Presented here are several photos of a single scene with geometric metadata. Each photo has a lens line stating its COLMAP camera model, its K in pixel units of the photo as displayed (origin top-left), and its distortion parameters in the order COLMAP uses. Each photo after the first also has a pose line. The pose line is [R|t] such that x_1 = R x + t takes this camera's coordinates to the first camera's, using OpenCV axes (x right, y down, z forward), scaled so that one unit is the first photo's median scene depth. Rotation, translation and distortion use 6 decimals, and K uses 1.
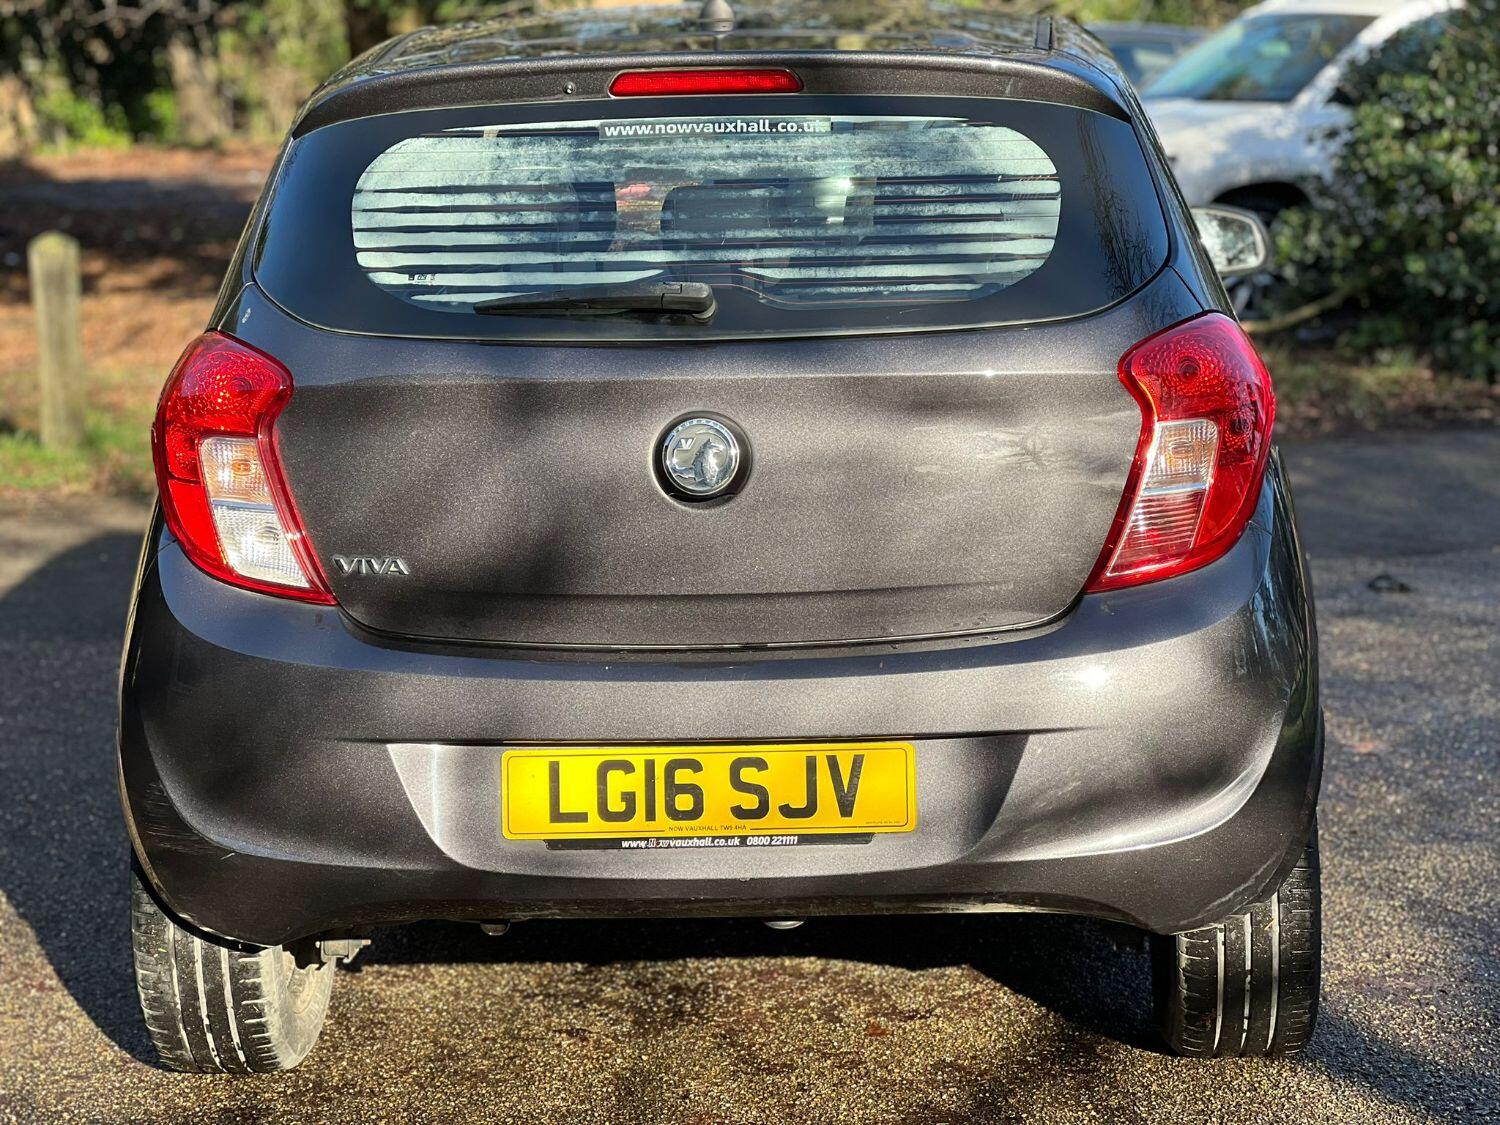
lens RADIAL K [[3323.3, 0, 761.9], [0, 3323.3, 563.5], [0, 0, 1]] dist [0.173515, 0.000000]
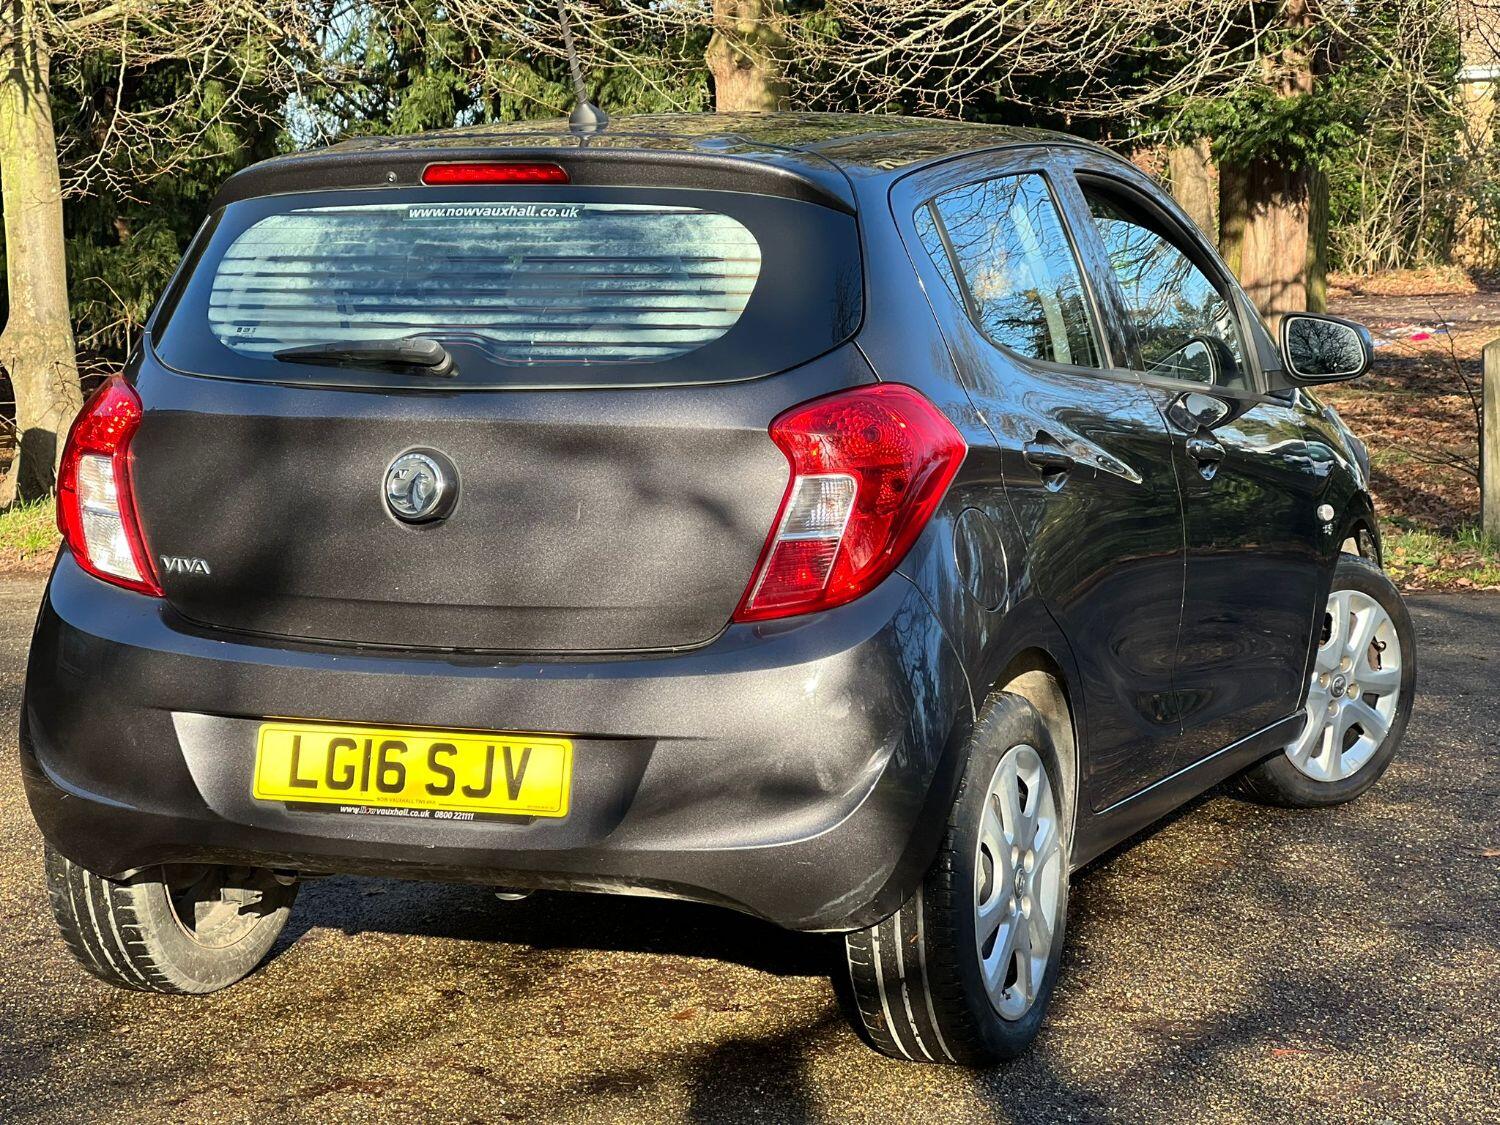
lens RADIAL K [[3323.3, 0, 735.7], [0, 3323.3, 571.8], [0, 0, 1]] dist [0.173515, 0.000000]
pose [[0.935758, 0.053718, -0.348528, 0.493233], [-0.068128, 0.997249, -0.029211, 0.024886], [0.346000, 0.051079, 0.936843, -0.066954]]
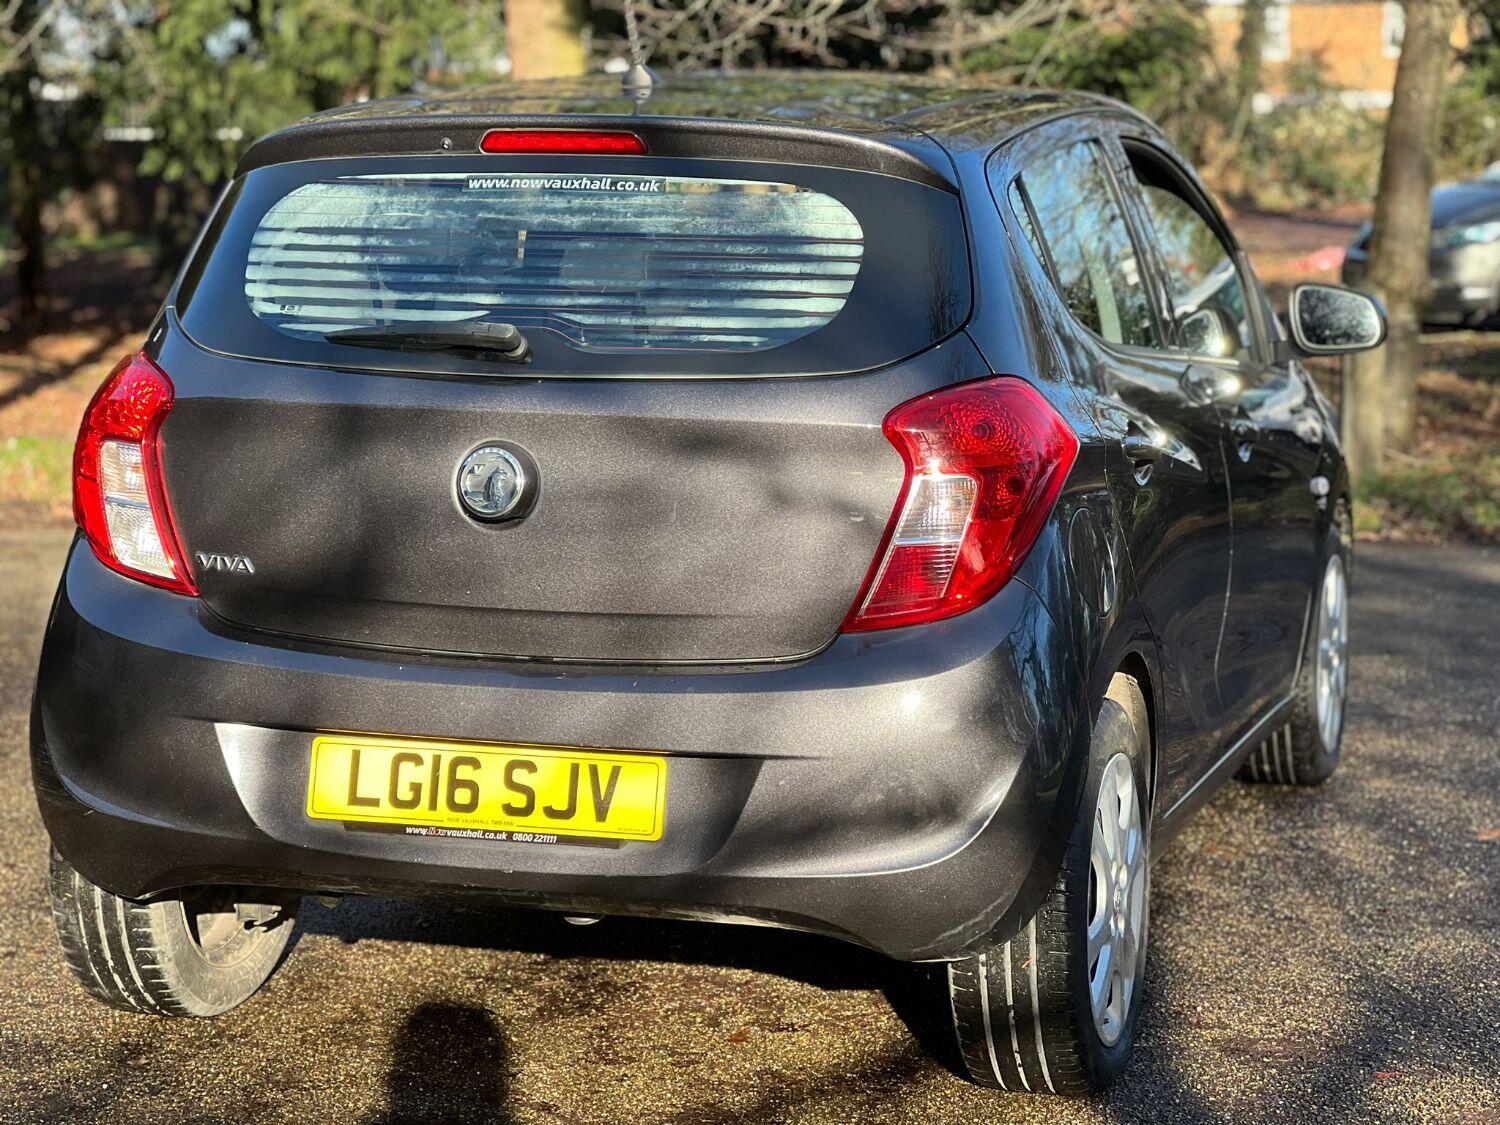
lens RADIAL K [[3323.3, 0, 752.9], [0, 3323.3, 550.3], [0, 0, 1]] dist [0.173515, 0.000000]
pose [[0.963992, 0.063227, -0.258306, 0.342376], [-0.069242, 0.997498, -0.014246, 0.000067], [0.256759, 0.031618, 0.965958, -0.034850]]
